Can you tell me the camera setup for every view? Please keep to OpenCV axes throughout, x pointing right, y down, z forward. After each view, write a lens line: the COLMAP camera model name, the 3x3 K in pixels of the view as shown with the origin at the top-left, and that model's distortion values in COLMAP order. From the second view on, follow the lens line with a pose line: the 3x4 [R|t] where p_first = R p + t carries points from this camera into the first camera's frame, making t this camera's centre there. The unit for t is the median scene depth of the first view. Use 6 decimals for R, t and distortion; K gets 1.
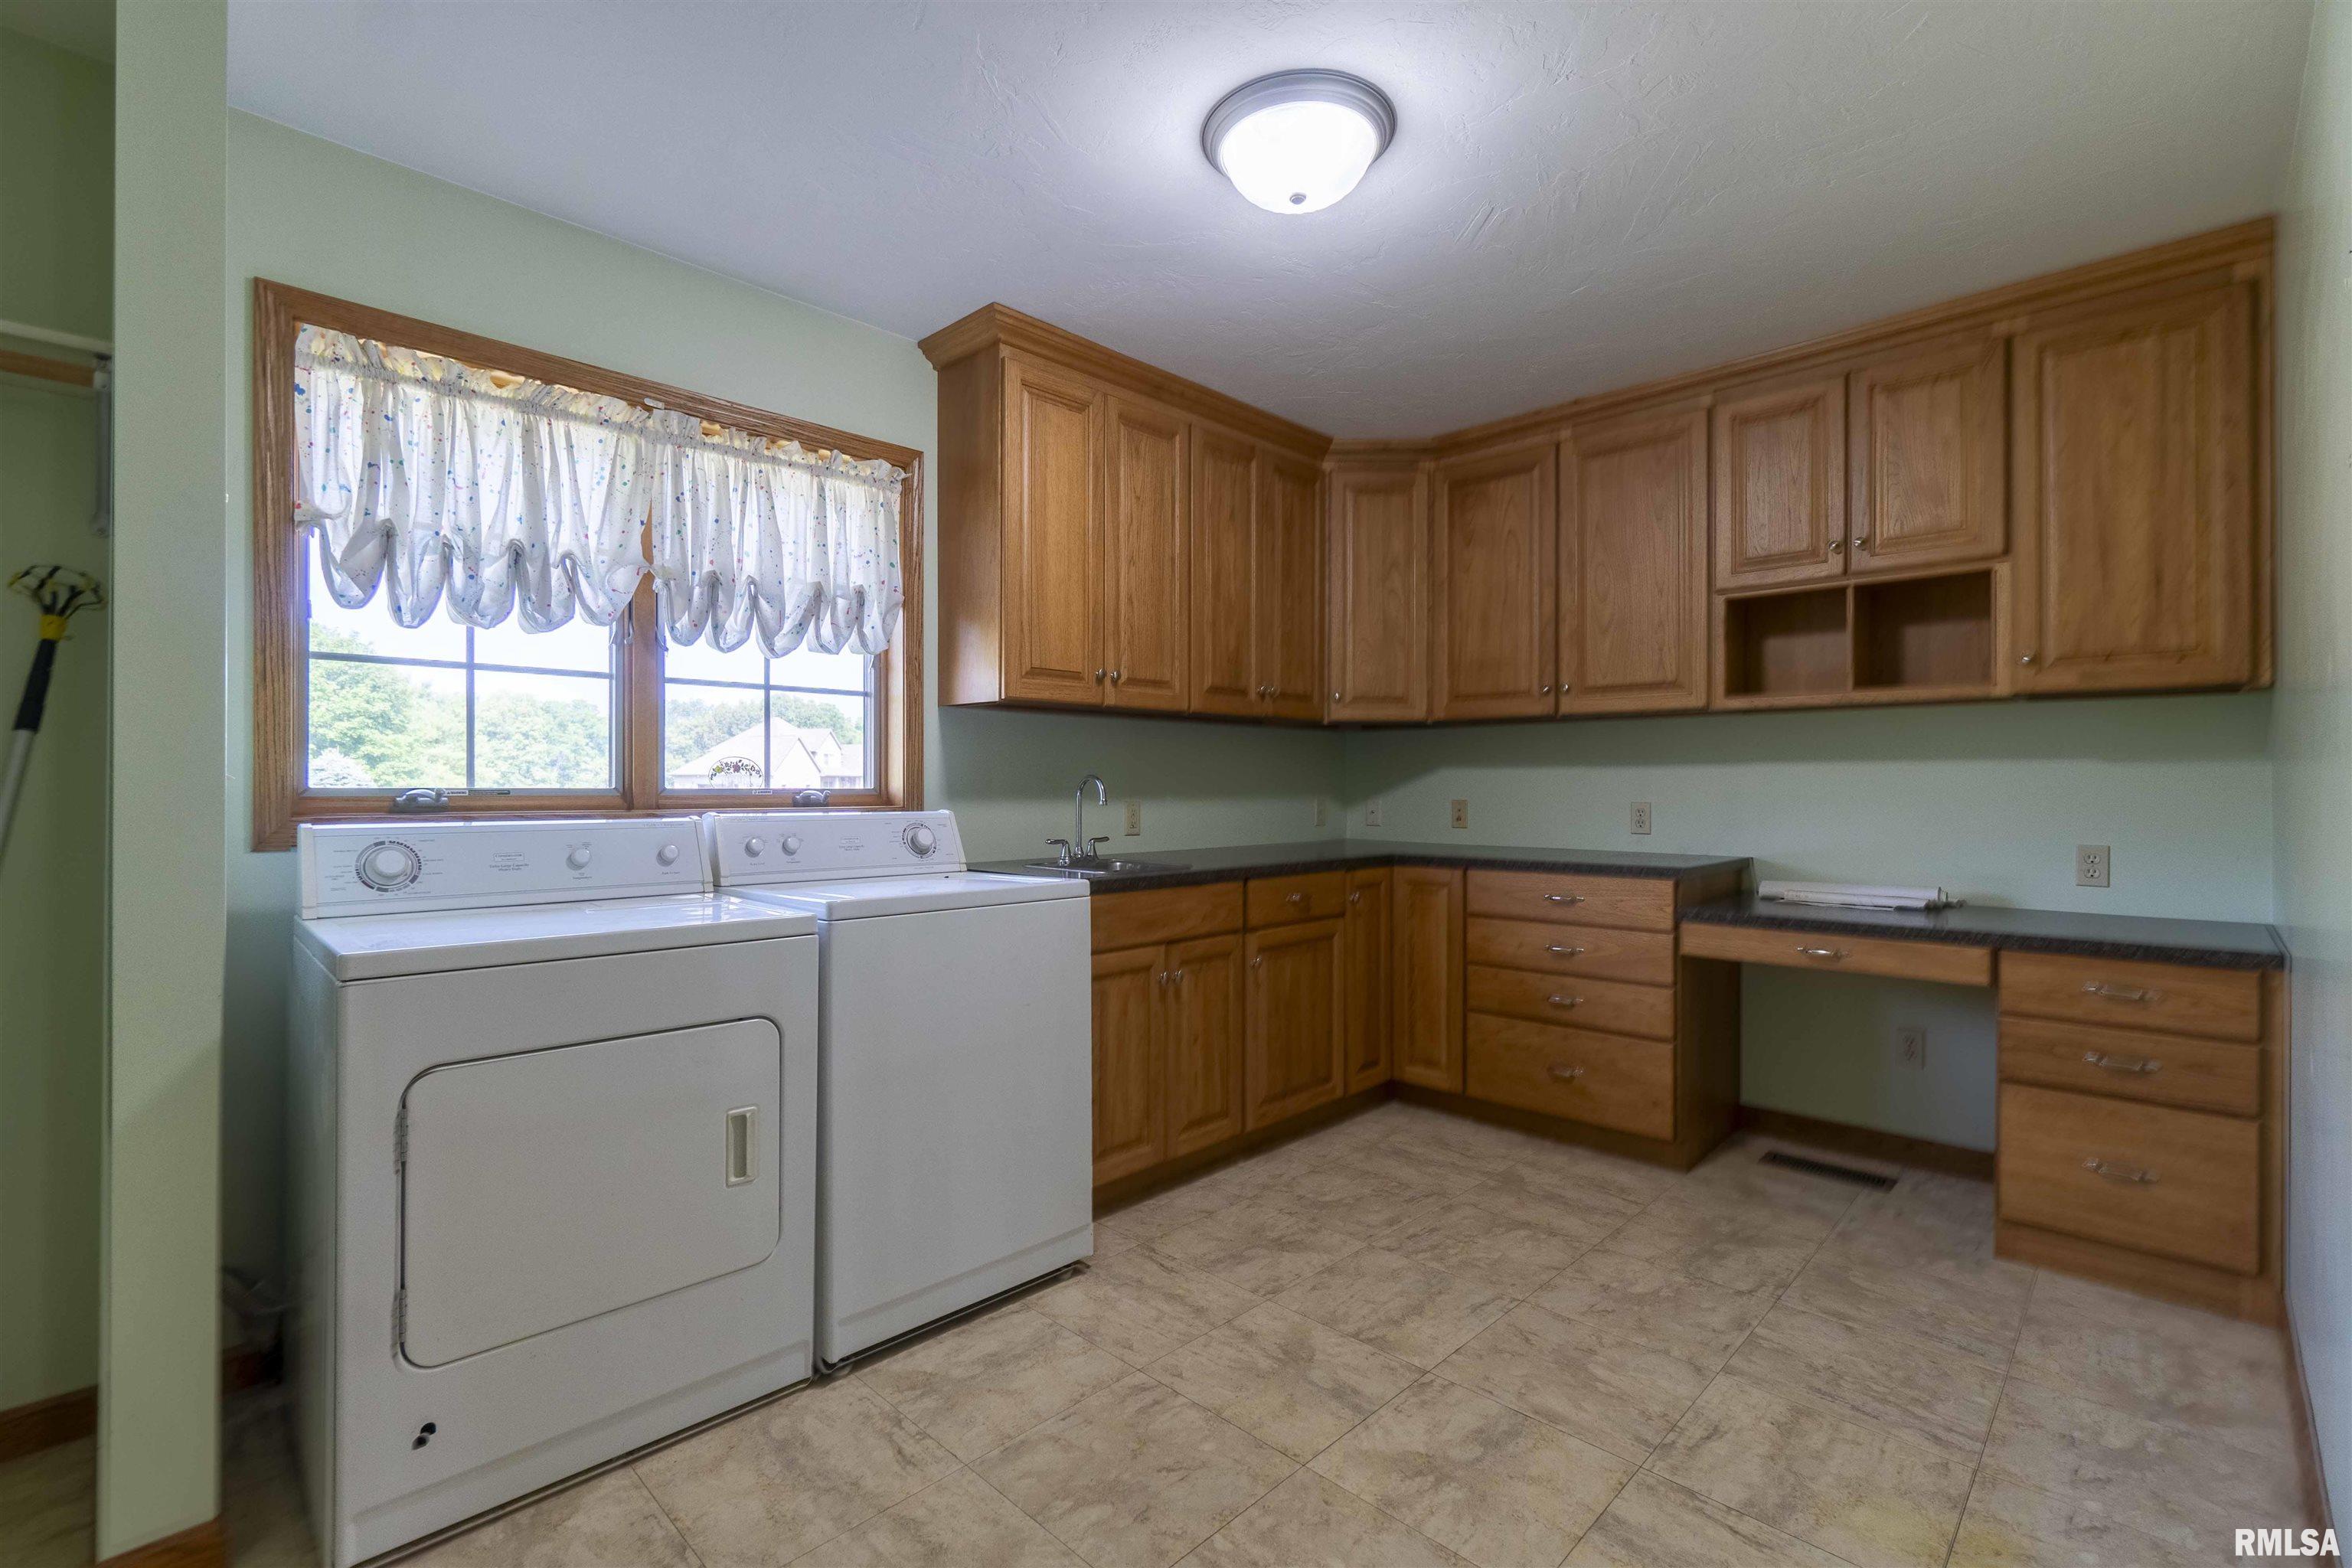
lens RADIAL K [[1050.6, 0, 1185.9], [0, 1050.6, 781.3], [0, 0, 1]] dist [-0.000984, 0.001225]
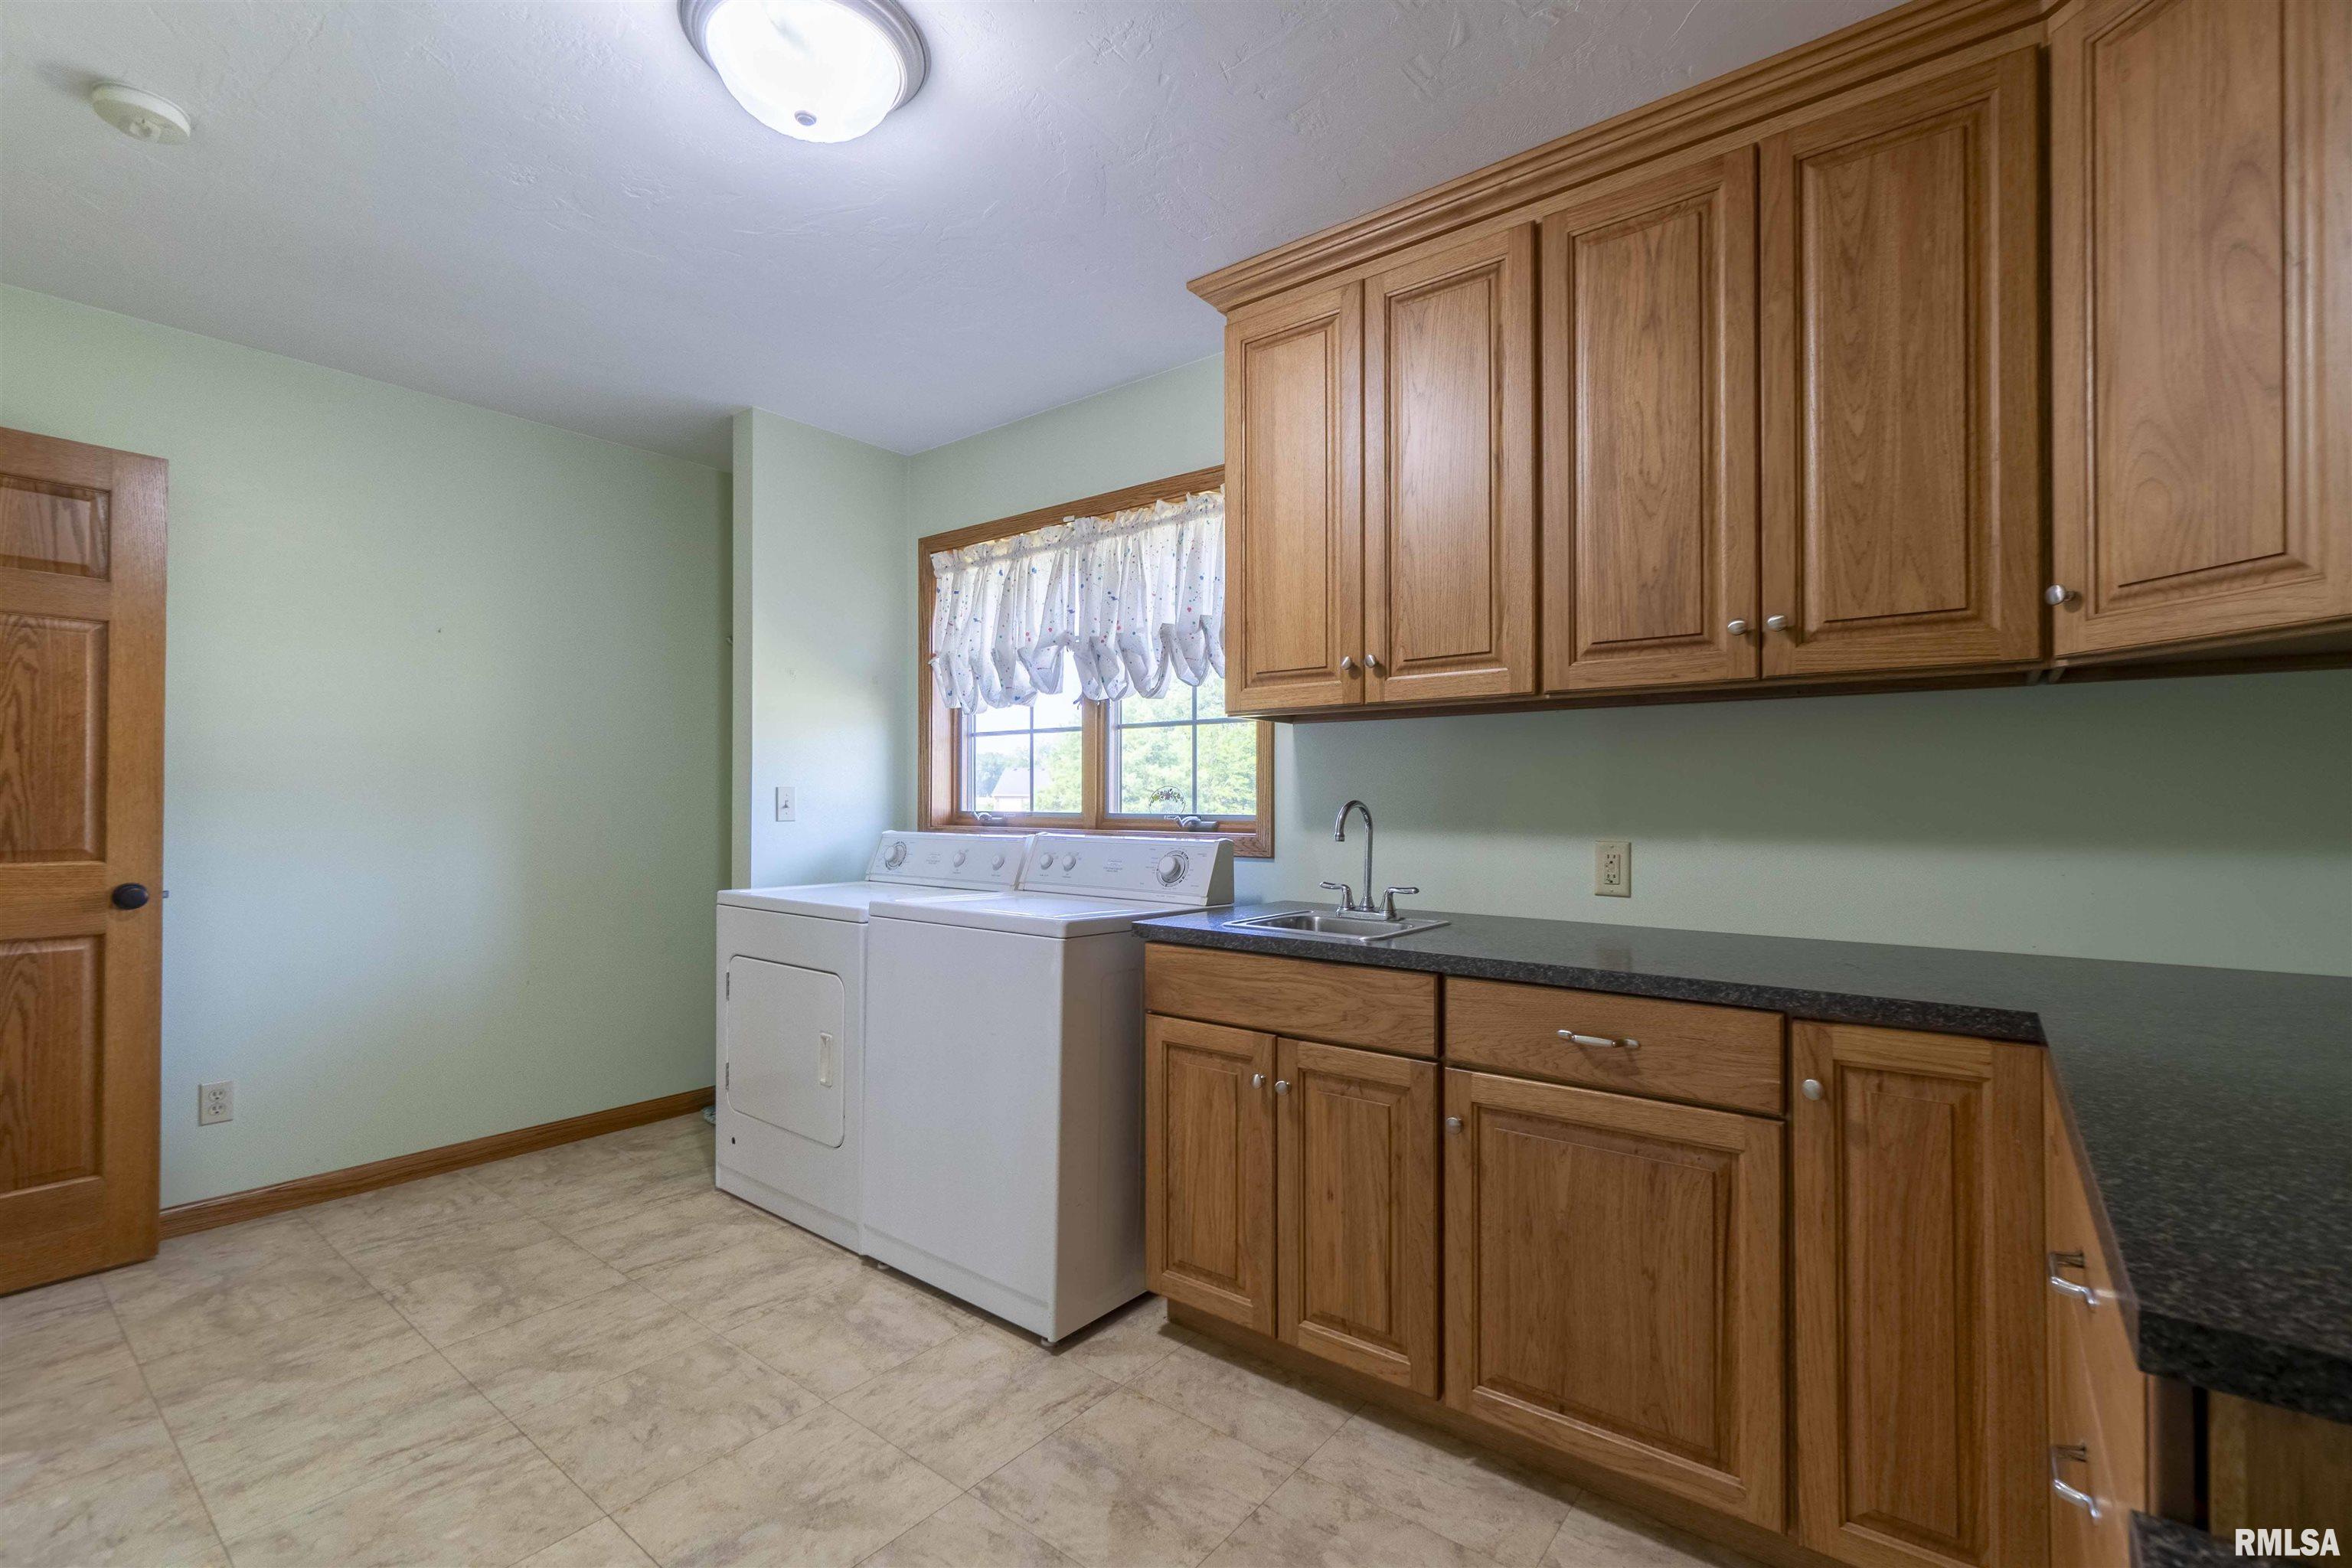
lens RADIAL K [[1050.6, 0, 1184.3], [0, 1050.6, 789.9], [0, 0, 1]] dist [-0.000984, 0.001225]
pose [[0.091816, -0.013867, -0.995679, 0.807007], [-0.002000, 0.999898, -0.014110, -0.003185], [0.995774, 0.003287, 0.091779, 1.023592]]
